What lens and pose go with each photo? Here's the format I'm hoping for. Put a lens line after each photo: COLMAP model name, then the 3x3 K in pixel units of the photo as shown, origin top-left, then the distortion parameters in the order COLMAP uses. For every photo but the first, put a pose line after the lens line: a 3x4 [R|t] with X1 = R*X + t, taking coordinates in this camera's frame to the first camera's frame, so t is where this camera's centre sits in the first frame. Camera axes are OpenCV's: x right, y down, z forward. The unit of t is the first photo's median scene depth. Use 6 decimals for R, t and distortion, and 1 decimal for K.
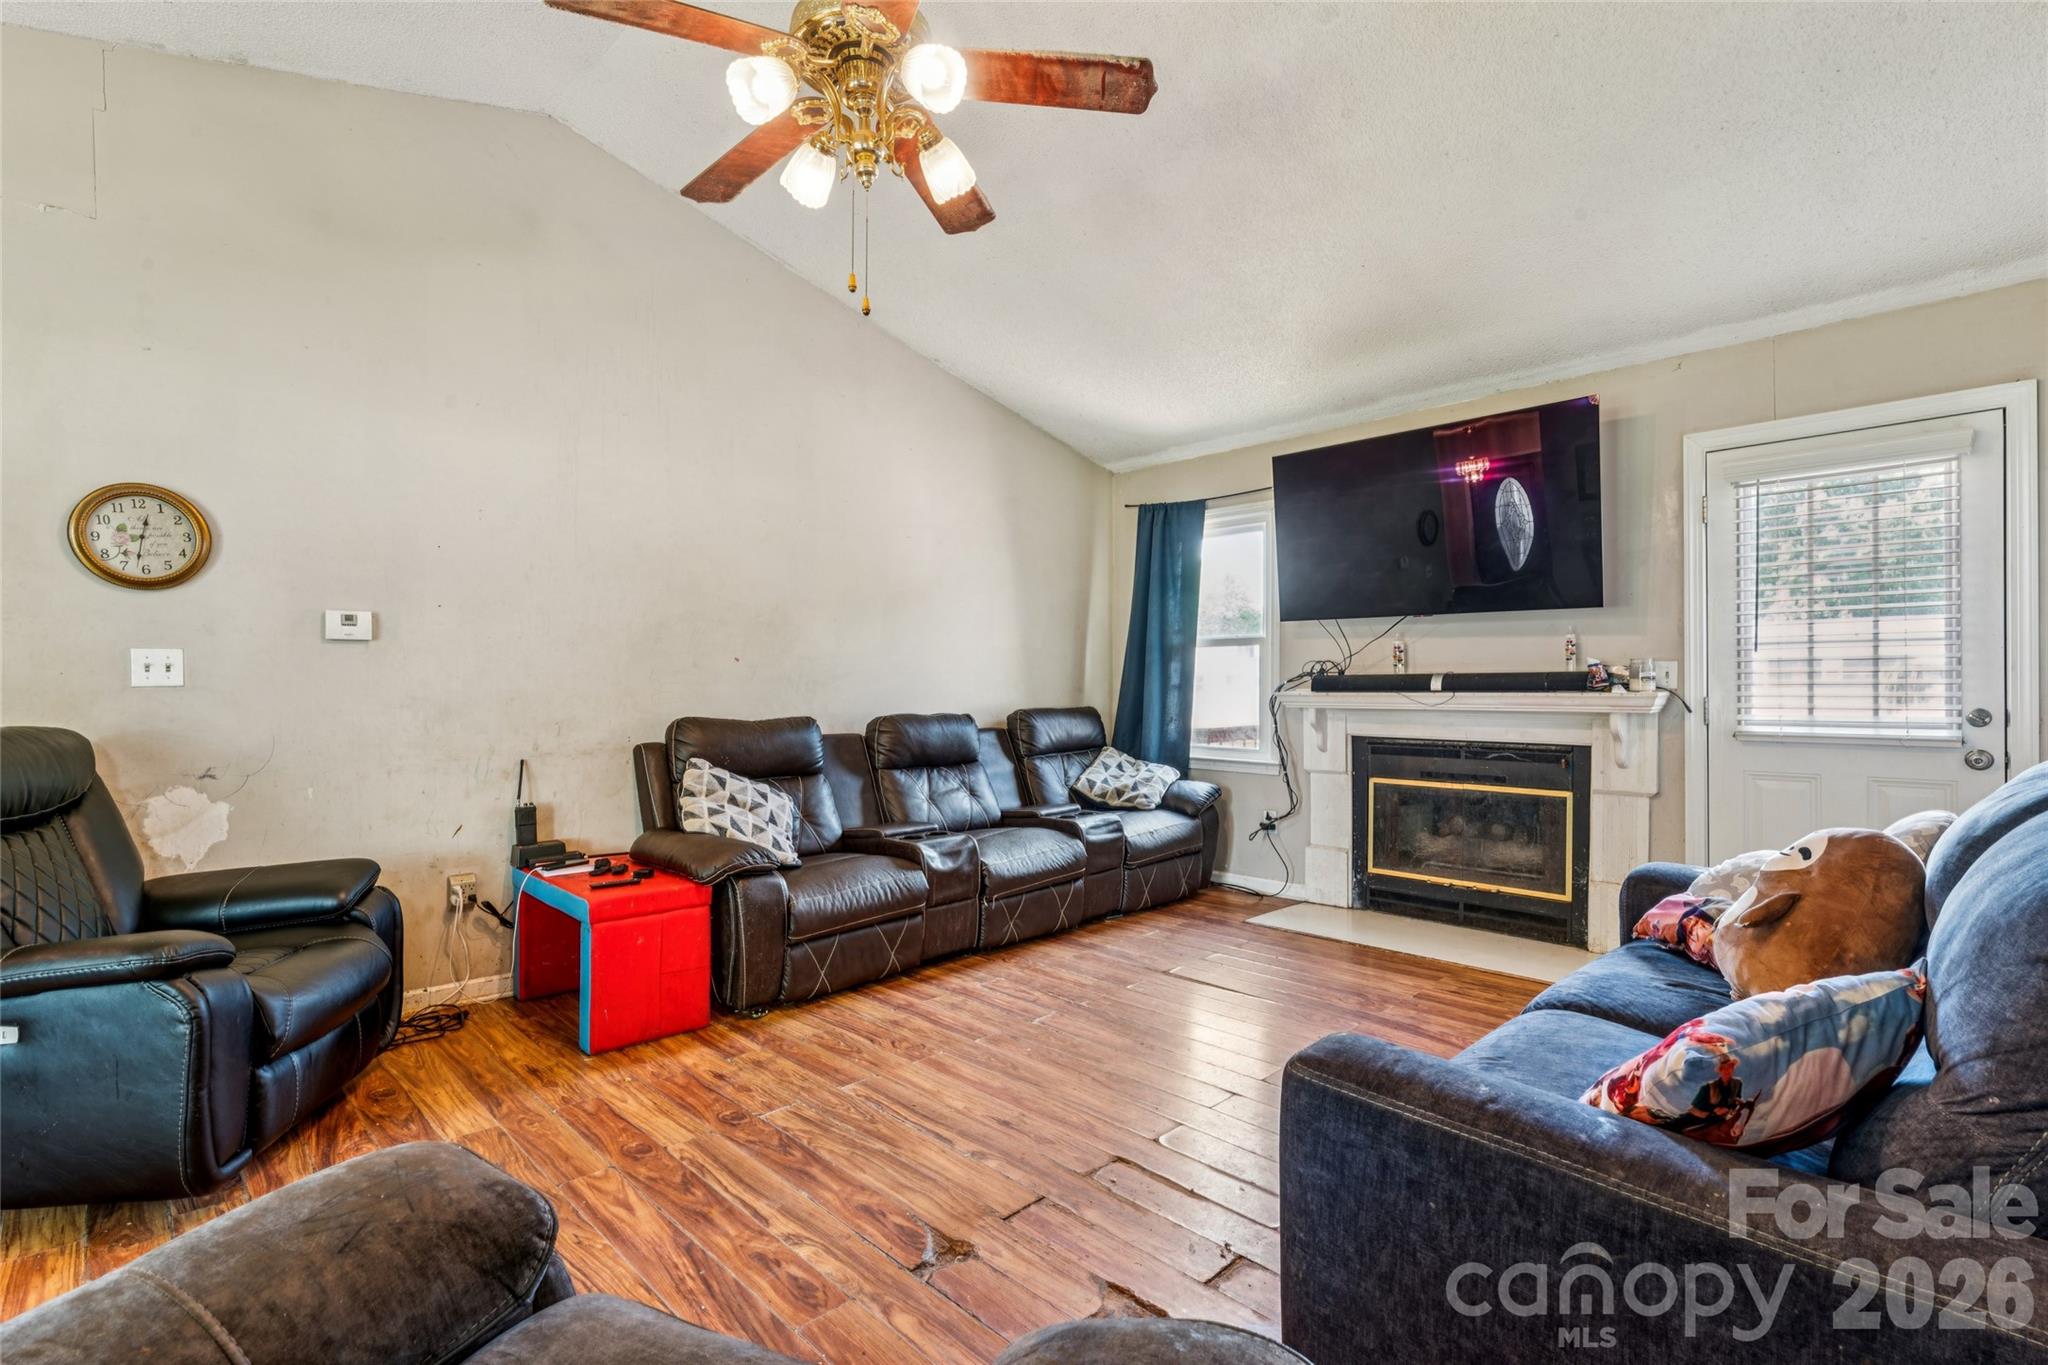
lens RADIAL K [[948.8, 0, 1014.0], [0, 948.8, 692.1], [0, 0, 1]] dist [-0.002568, -0.000261]
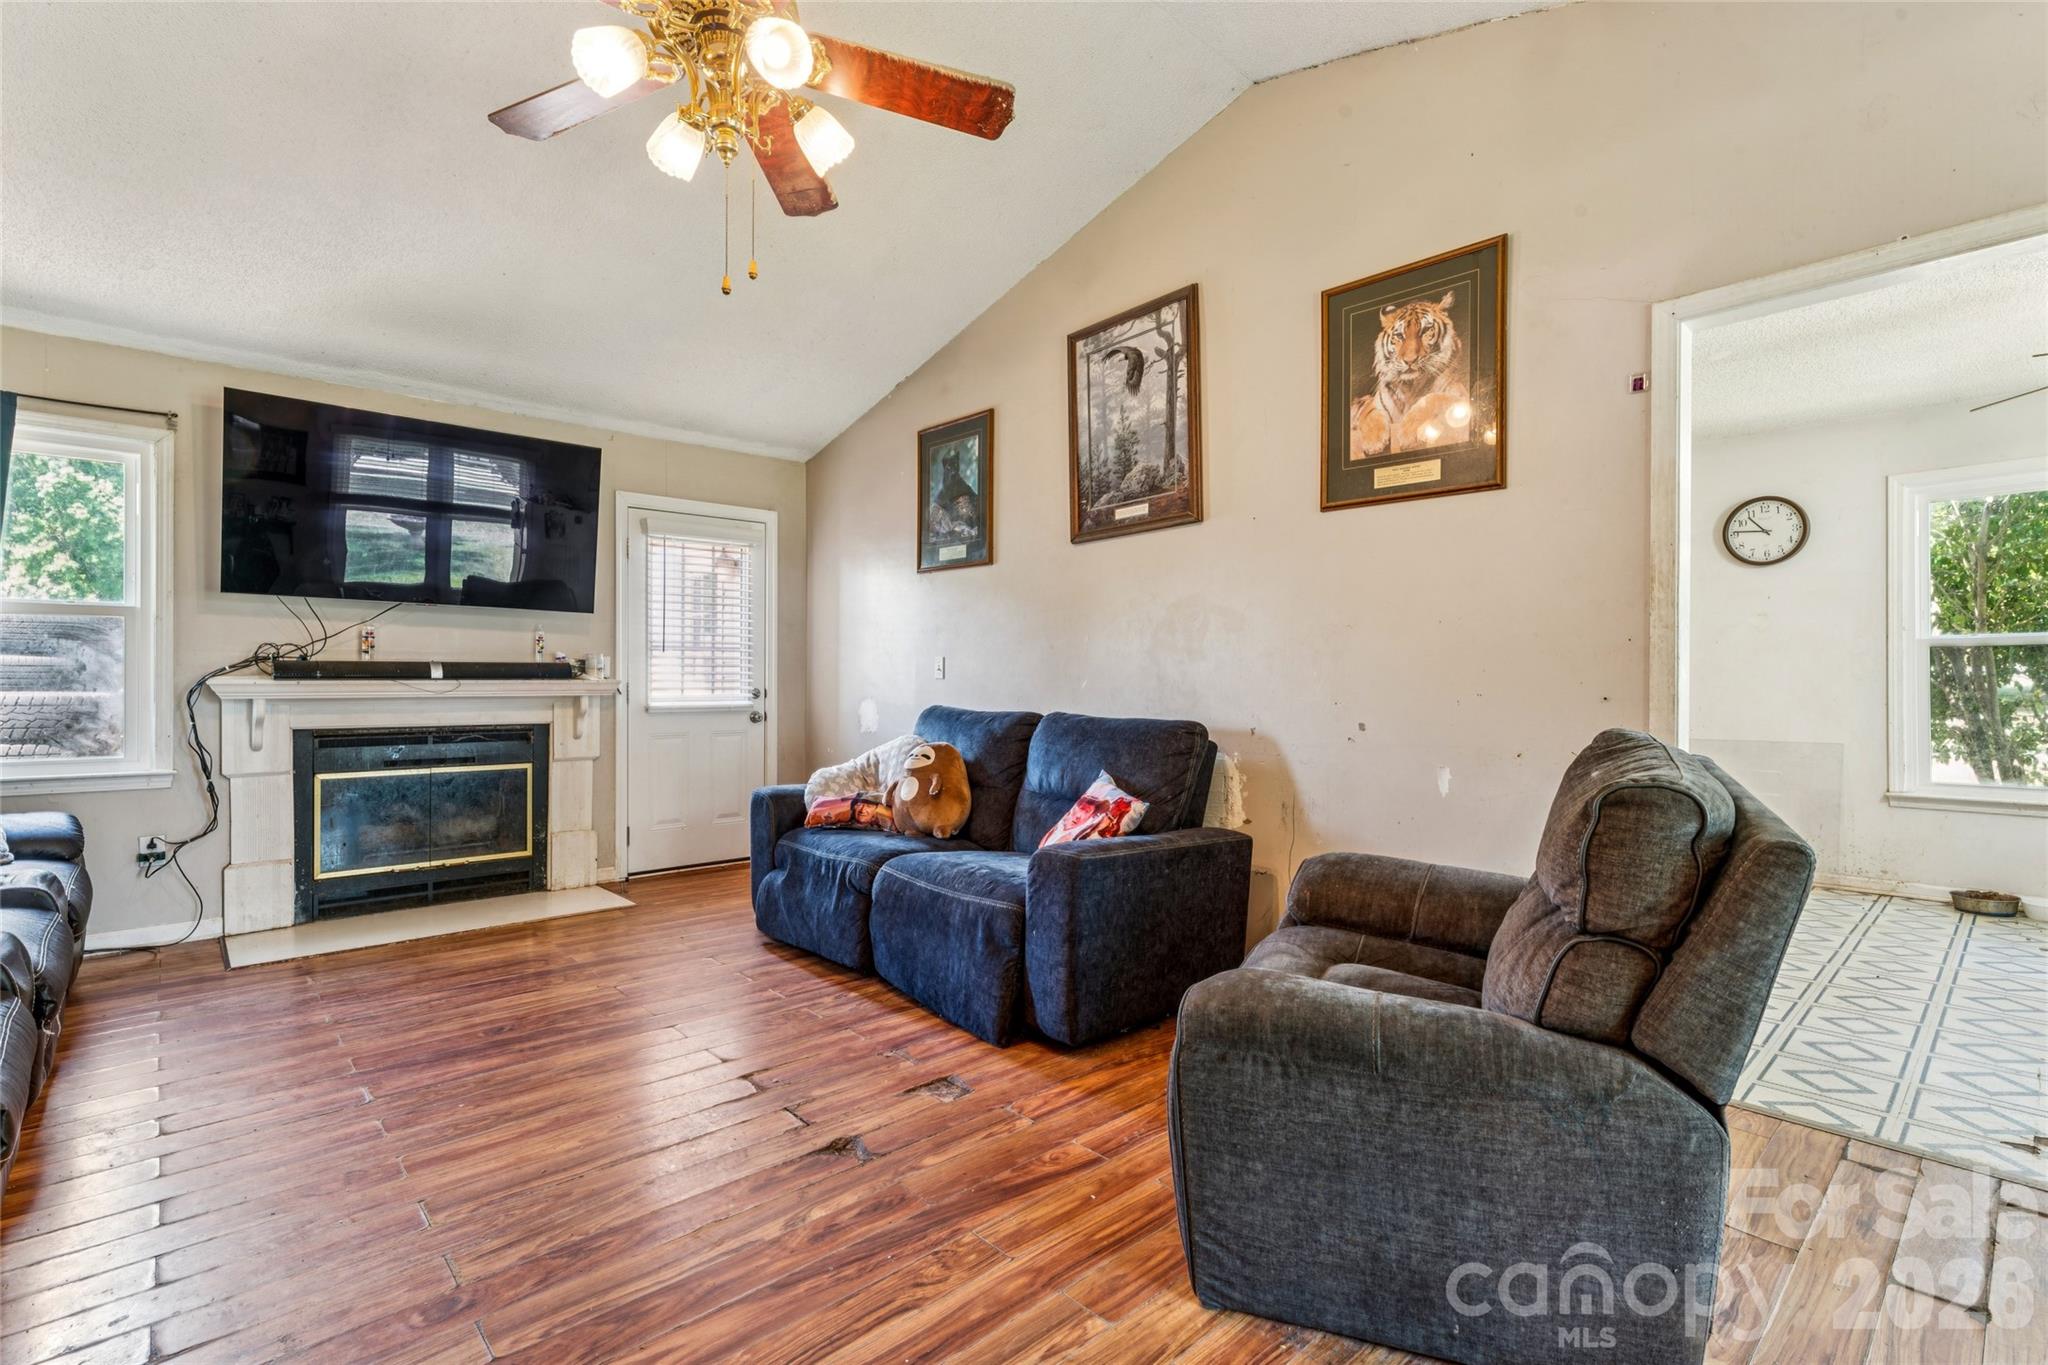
lens RADIAL K [[948.8, 0, 1020.2], [0, 948.8, 693.5], [0, 0, 1]] dist [-0.002568, -0.000261]
pose [[0.035354, -0.016642, 0.999236, -0.663599], [0.001493, 0.999861, 0.016599, -0.001683], [-0.999374, 0.000905, 0.035374, 0.391100]]
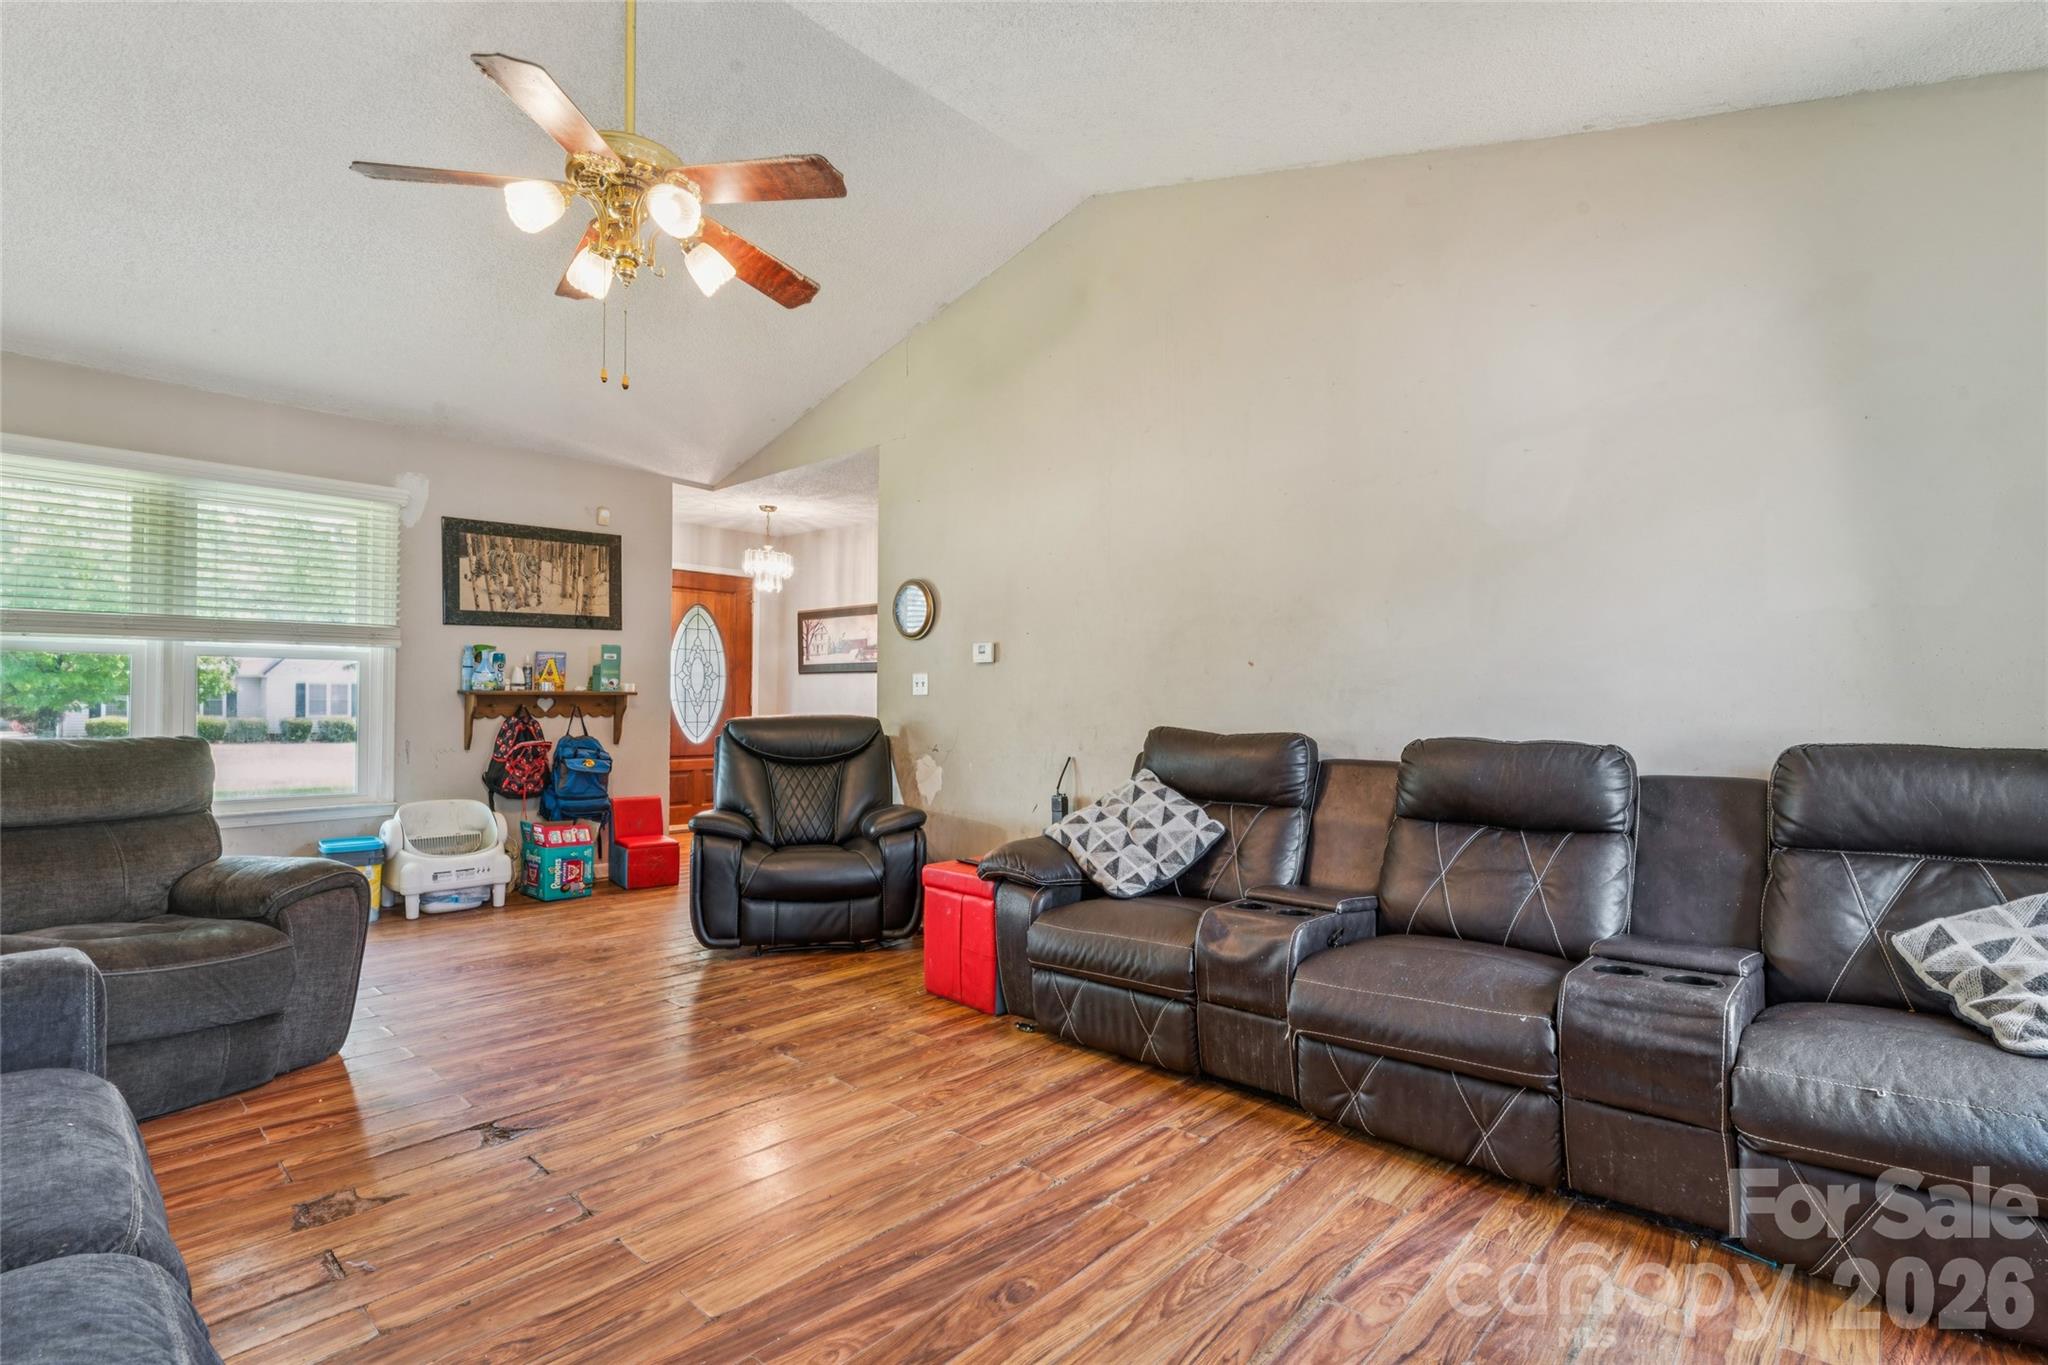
lens RADIAL K [[948.8, 0, 1011.7], [0, 948.8, 702.5], [0, 0, 1]] dist [-0.002568, -0.000261]
pose [[0.043004, 0.001577, -0.999074, 0.646232], [-0.010968, 0.999939, 0.001106, 0.002637], [0.999015, 0.010910, 0.043019, 0.858283]]
